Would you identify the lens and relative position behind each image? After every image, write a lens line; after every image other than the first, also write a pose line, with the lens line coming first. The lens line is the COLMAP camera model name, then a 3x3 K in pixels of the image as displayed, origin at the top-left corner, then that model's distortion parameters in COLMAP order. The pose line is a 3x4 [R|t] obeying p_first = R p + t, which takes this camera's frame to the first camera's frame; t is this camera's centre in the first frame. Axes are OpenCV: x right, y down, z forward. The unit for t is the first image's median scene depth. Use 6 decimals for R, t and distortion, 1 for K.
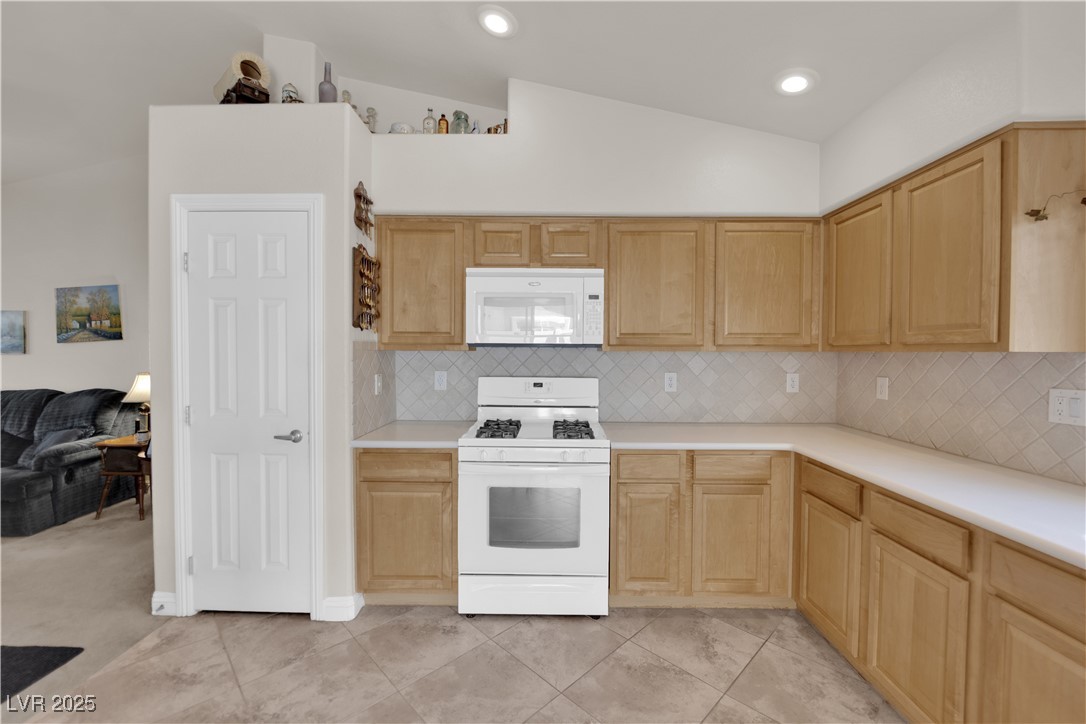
lens RADIAL K [[439.5, 0, 546.7], [0, 439.5, 360.8], [0, 0, 1]] dist [-0.008953, -0.003834]
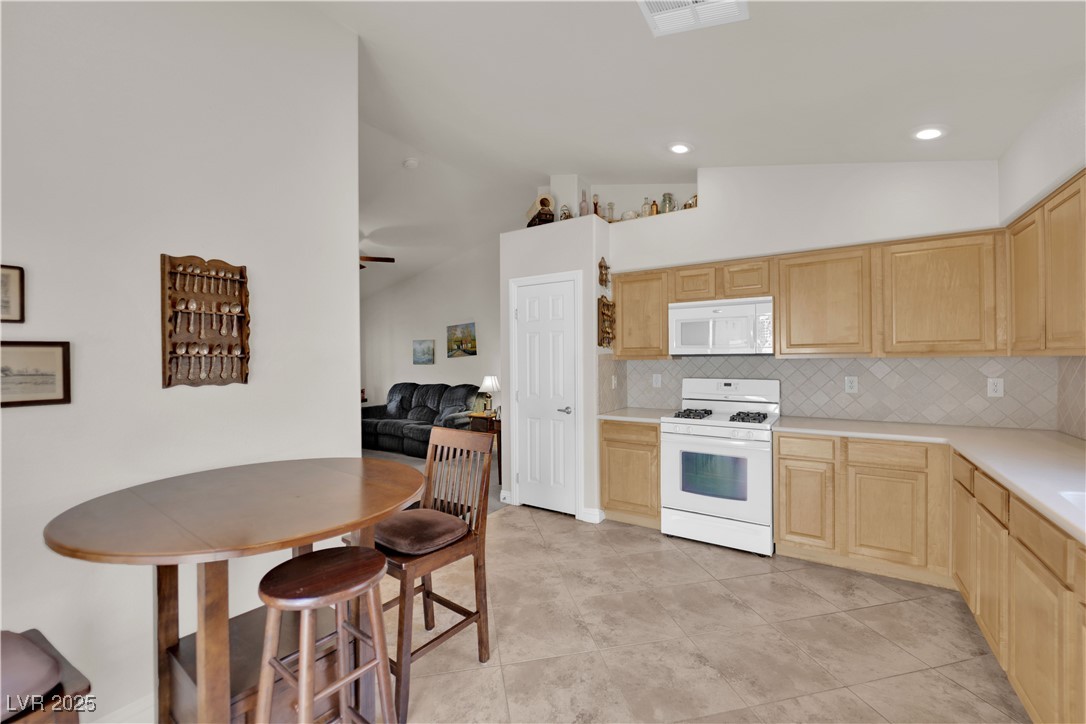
lens RADIAL K [[439.5, 0, 545.5], [0, 439.5, 362.0], [0, 0, 1]] dist [-0.008953, -0.003834]
pose [[0.841256, -0.009014, -0.540561, 0.258940], [0.000653, 0.999877, -0.015659, 0.007462], [0.540636, 0.012820, 0.841159, -0.454064]]
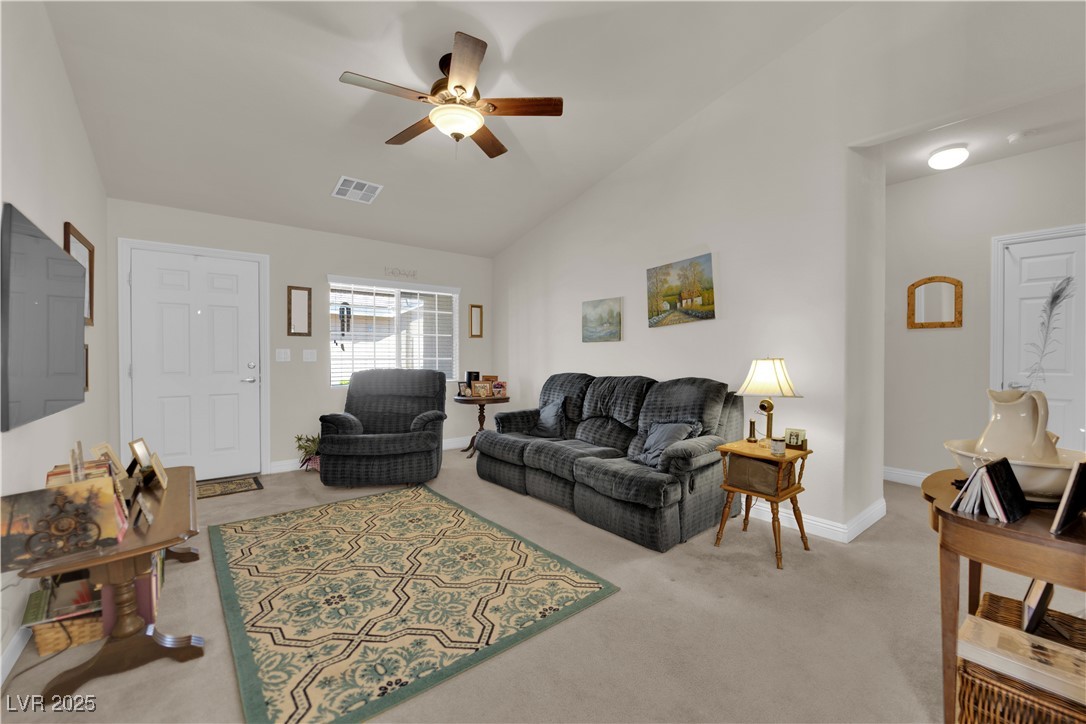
lens RADIAL K [[439.5, 0, 548.7], [0, 439.5, 359.7], [0, 0, 1]] dist [-0.008953, -0.003834]
pose [[0.635760, 0.001150, -0.771886, -0.867975], [-0.012732, 0.999878, -0.008997, 0.064211], [0.771782, 0.015547, 0.635698, 0.371316]]
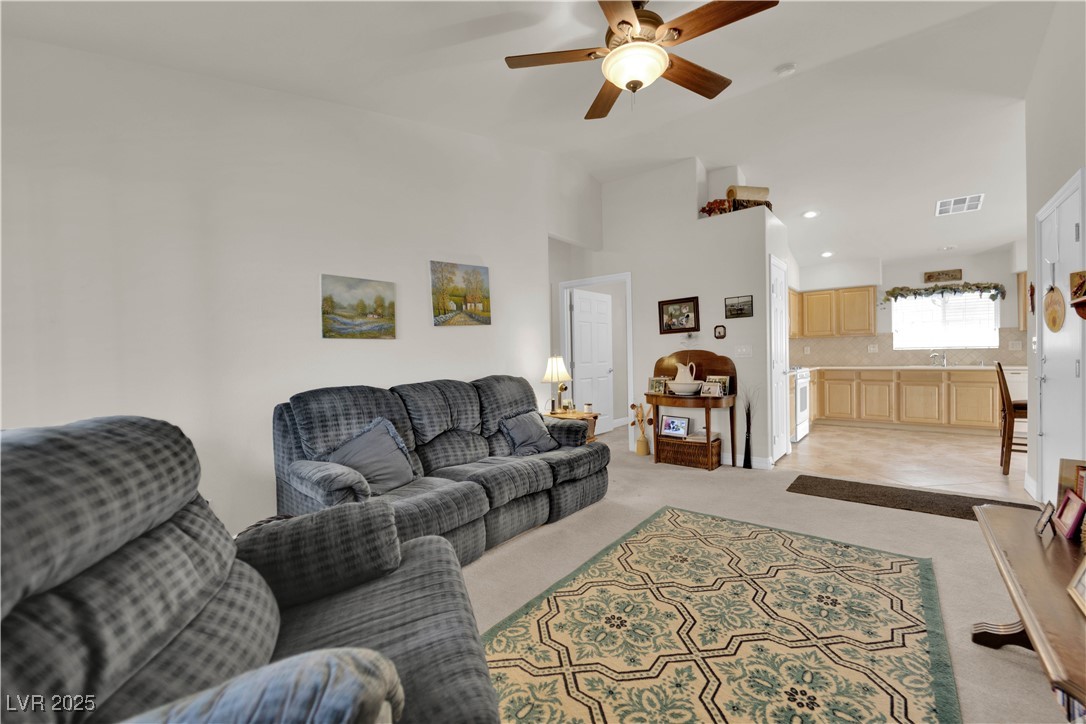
lens RADIAL K [[439.5, 0, 548.5], [0, 439.5, 360.7], [0, 0, 1]] dist [-0.008953, -0.003834]
pose [[0.628725, -0.028005, 0.777124, -2.681116], [0.039604, 0.999208, 0.003968, 0.051174], [-0.776619, 0.028283, 0.629336, 0.471270]]
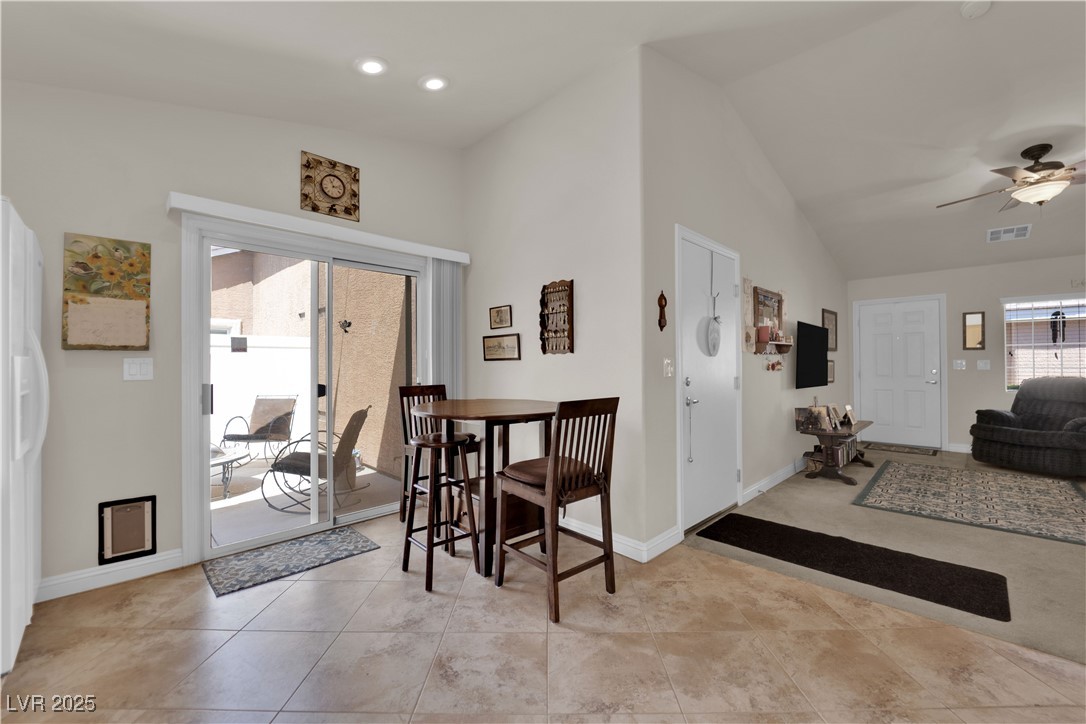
lens RADIAL K [[439.5, 0, 547.0], [0, 439.5, 361.9], [0, 0, 1]] dist [-0.008953, -0.003834]
pose [[-0.702858, -0.008231, -0.711283, 0.323215], [-0.014704, 0.999888, 0.002959, 0.054663], [0.711178, 0.012538, -0.702900, 0.727280]]
